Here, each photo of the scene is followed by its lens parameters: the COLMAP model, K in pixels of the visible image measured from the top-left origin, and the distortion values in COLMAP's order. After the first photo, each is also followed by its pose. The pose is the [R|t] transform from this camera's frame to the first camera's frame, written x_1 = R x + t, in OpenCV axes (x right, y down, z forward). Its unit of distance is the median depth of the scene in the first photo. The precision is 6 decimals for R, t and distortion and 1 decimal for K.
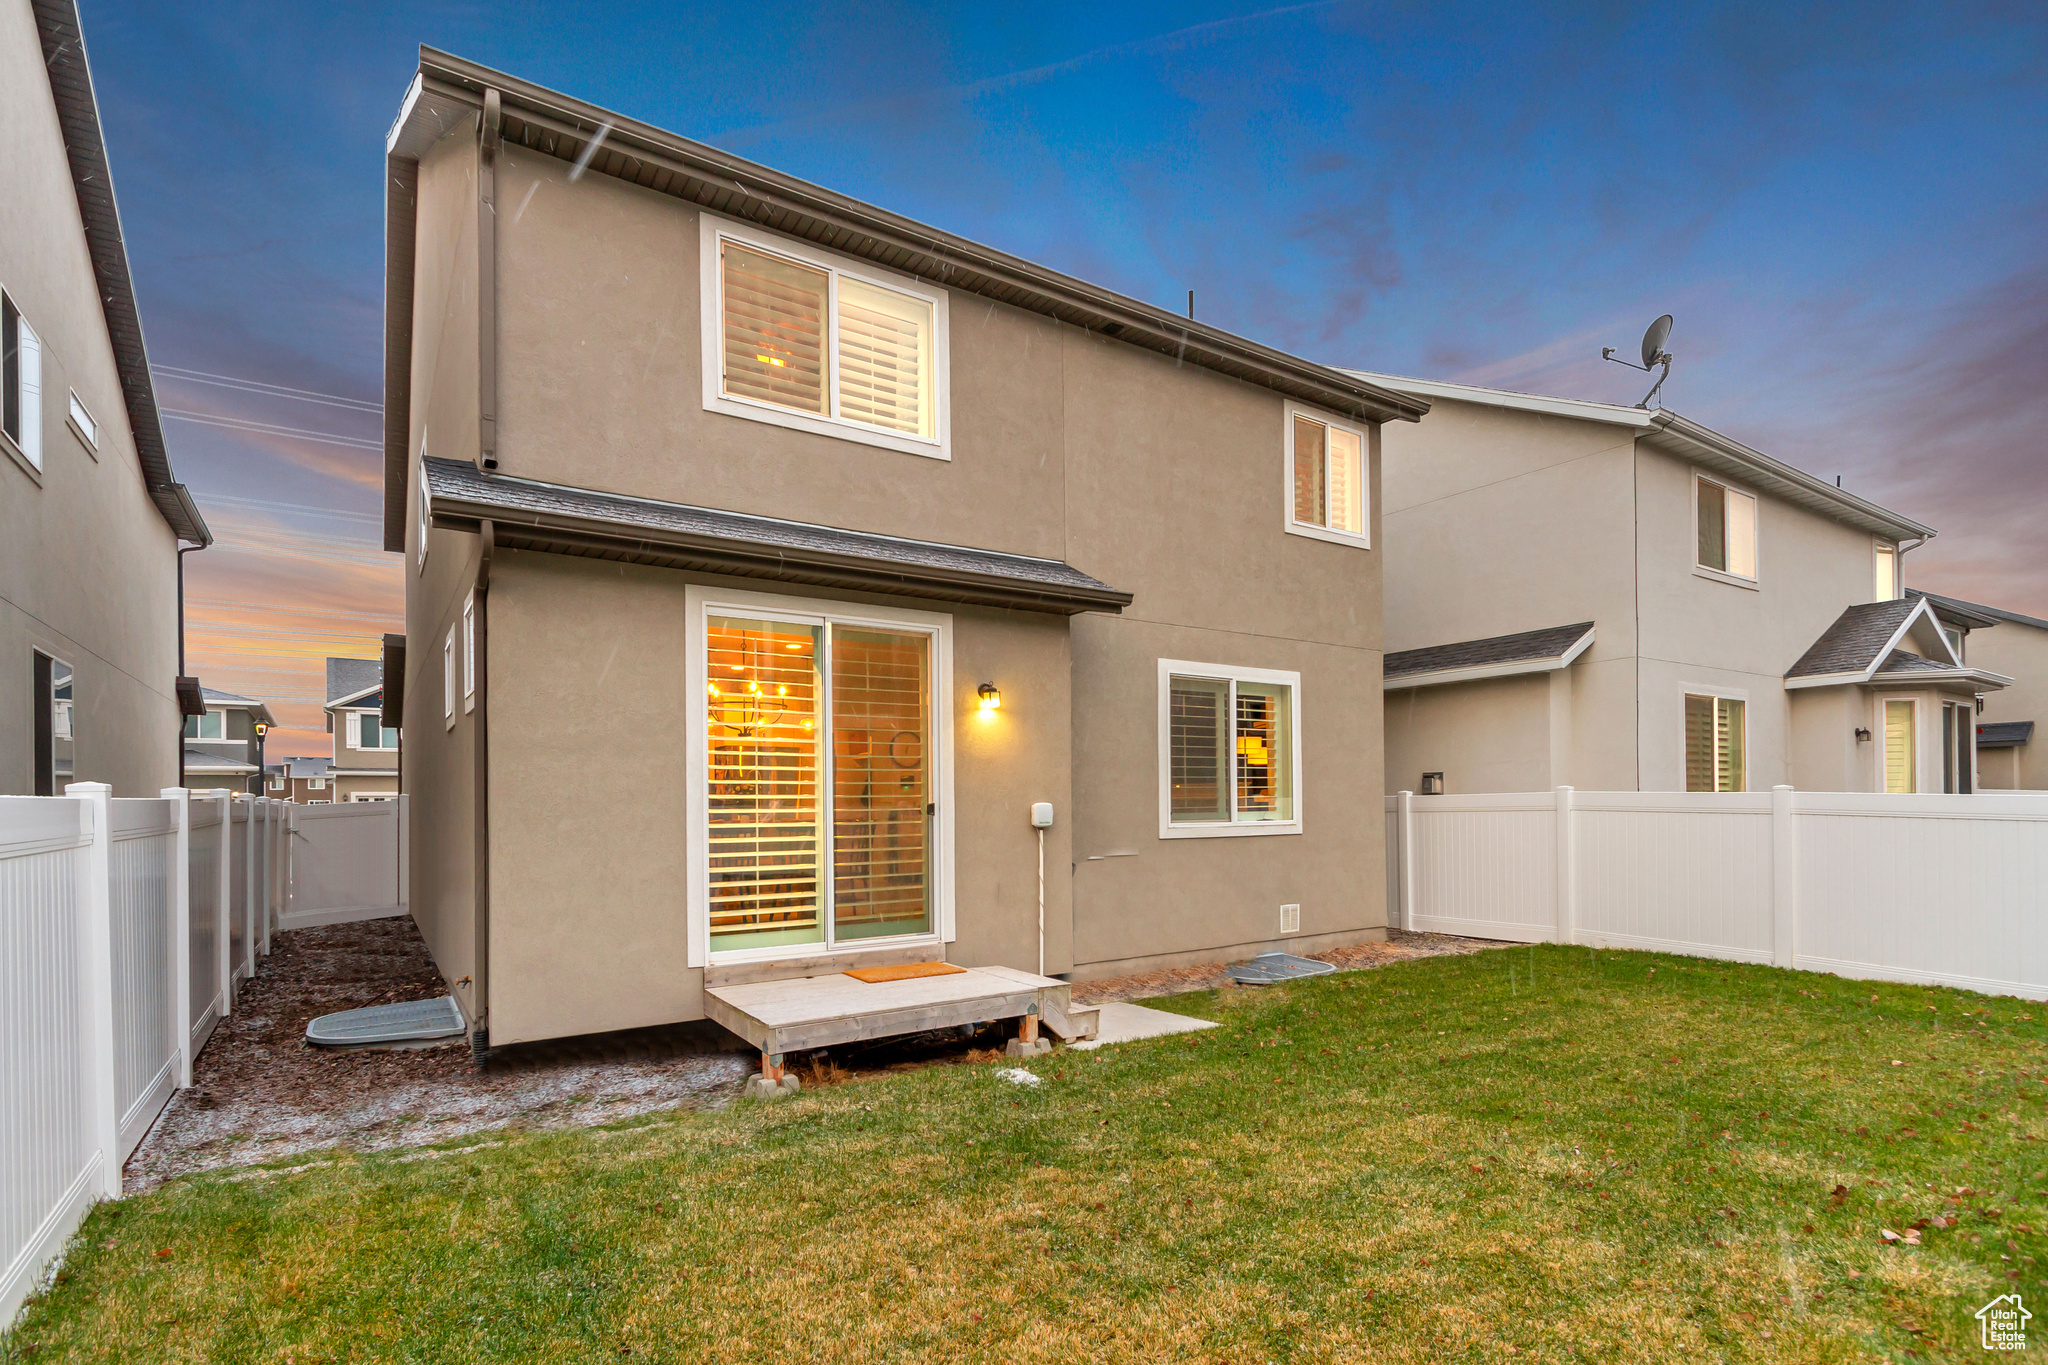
lens RADIAL K [[983.1, 0, 1022.2], [0, 983.1, 780.3], [0, 0, 1]] dist [0.004510, -0.000667]
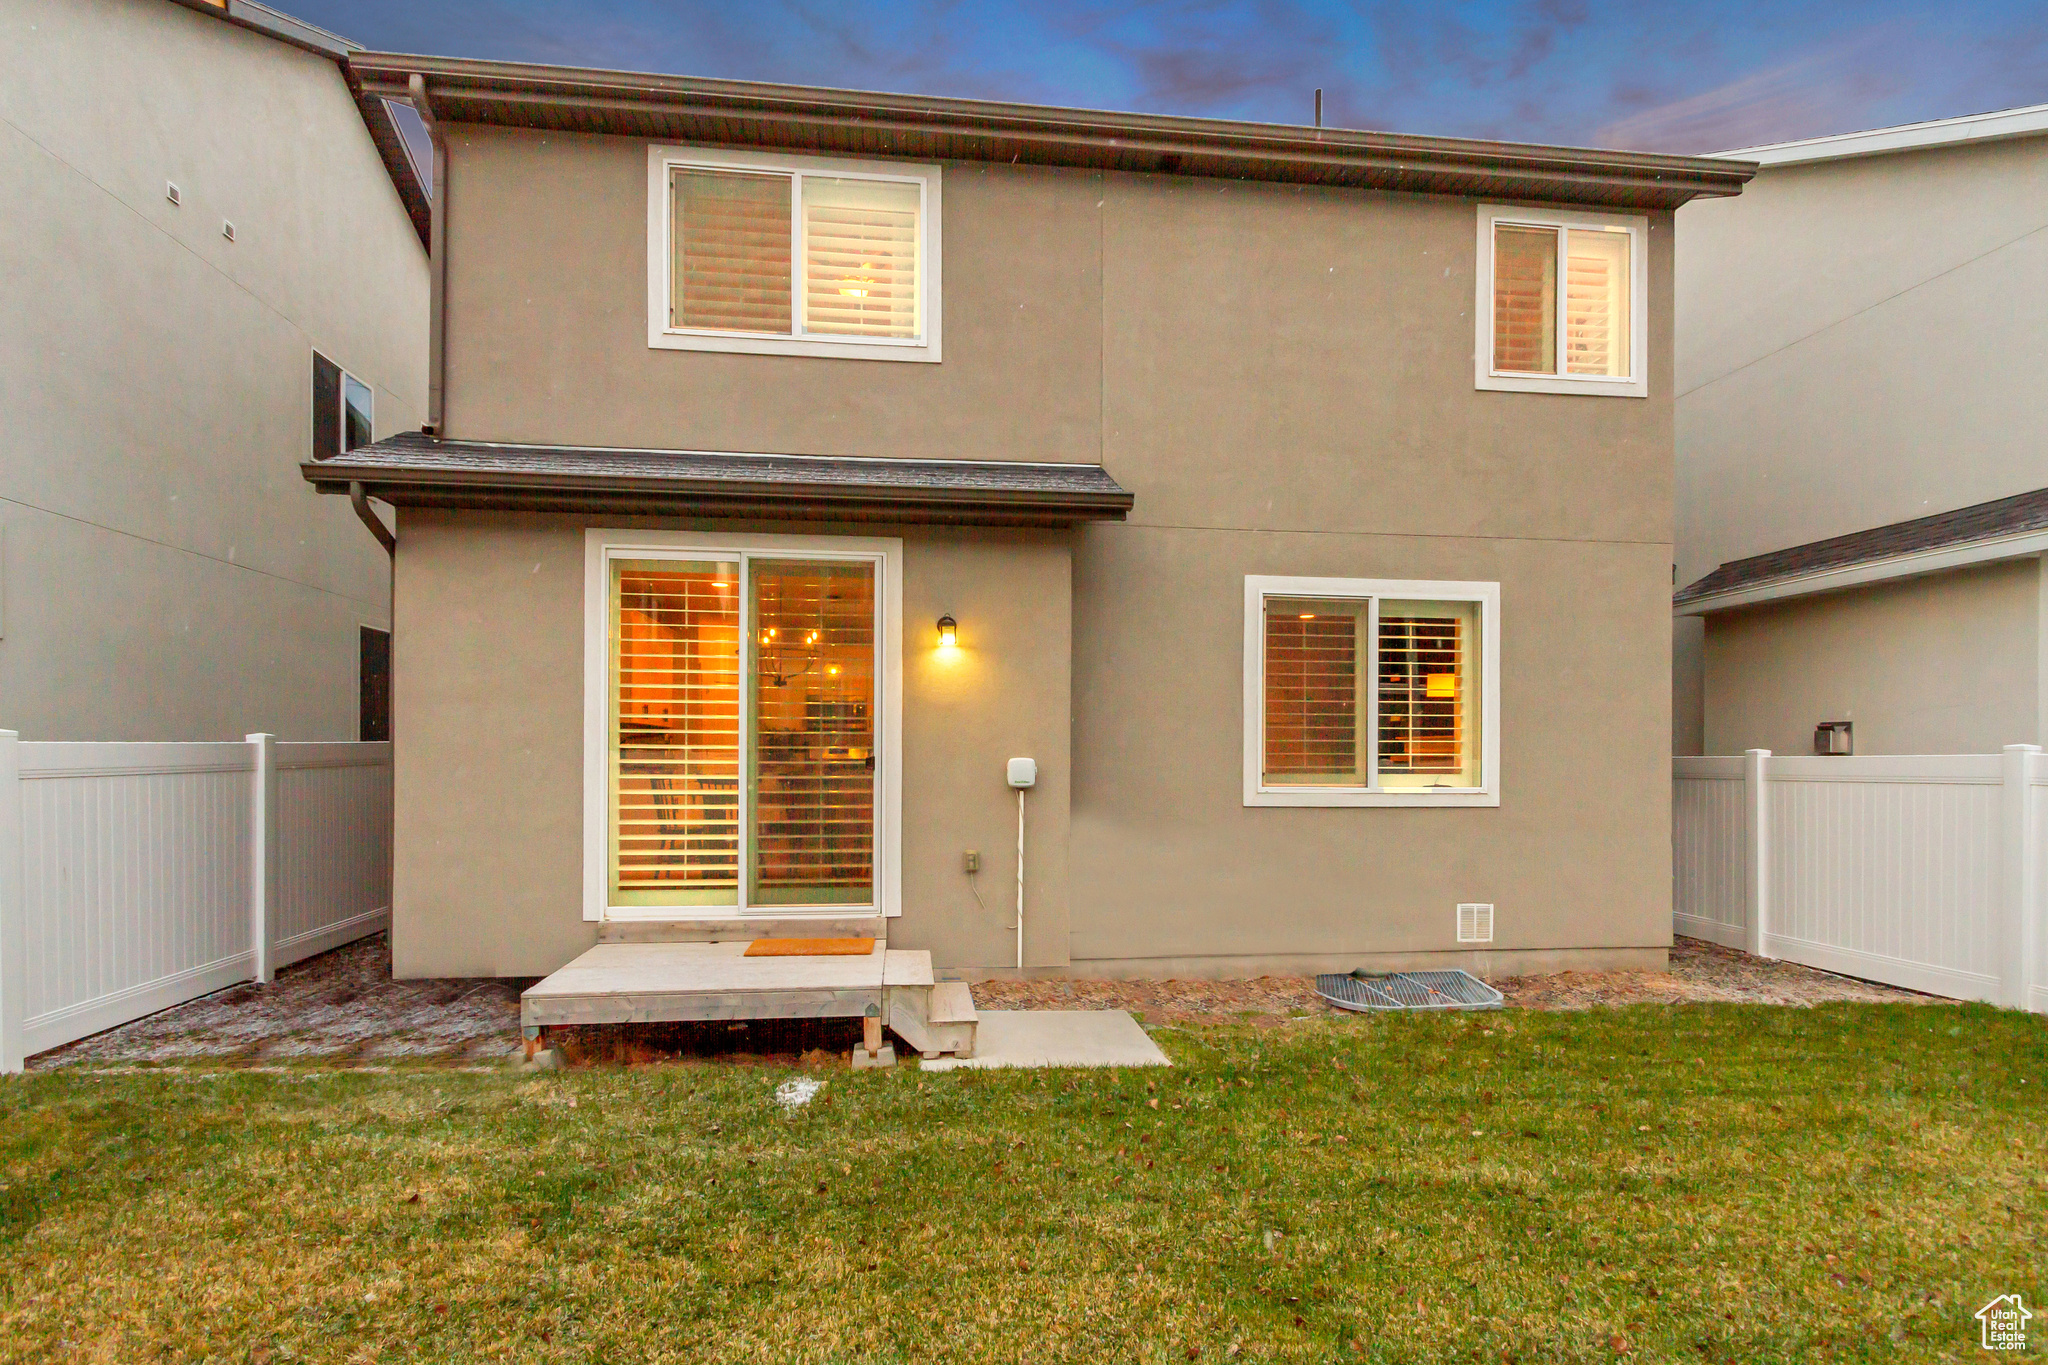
lens RADIAL K [[974.8, 0, 1021.1], [0, 974.8, 737.5], [0, 0, 1]] dist [0.007774, -0.001078]
pose [[0.889383, 0.006490, -0.457117, 0.417096], [-0.003586, 0.999967, 0.007221, -0.000199], [0.457149, -0.004783, 0.889377, 0.287095]]
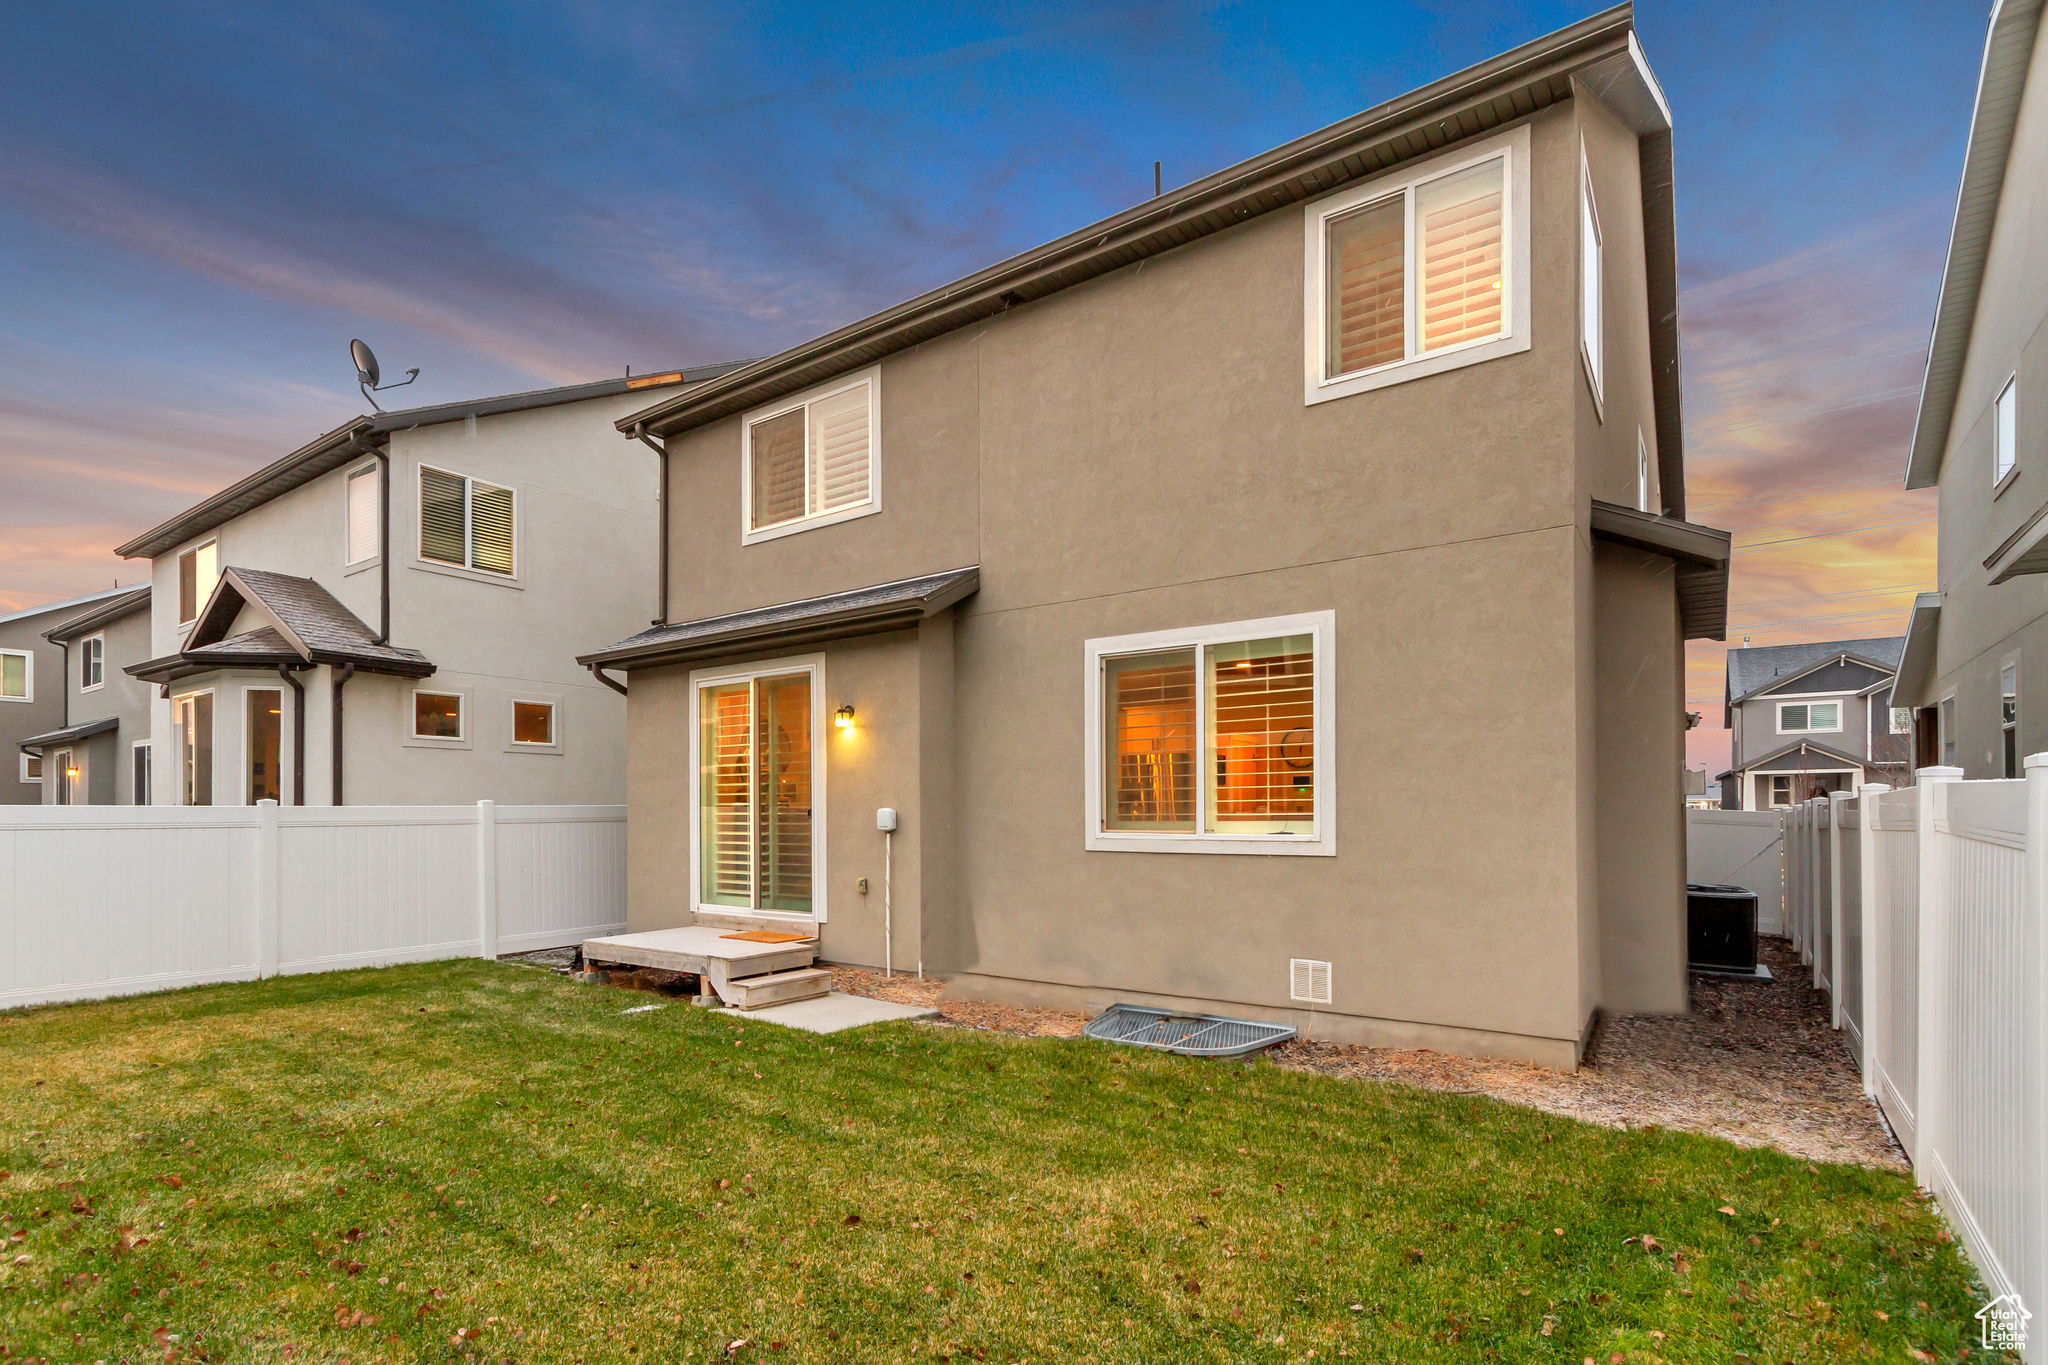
lens RADIAL K [[991.1, 0, 1006.4], [0, 991.1, 791.0], [0, 0, 1]] dist [0.003558, -0.000332]
pose [[0.346784, -0.013316, -0.937851, 1.150546], [0.022484, 0.999730, -0.005881, 0.014001], [0.937676, -0.019048, 0.346990, 0.789215]]
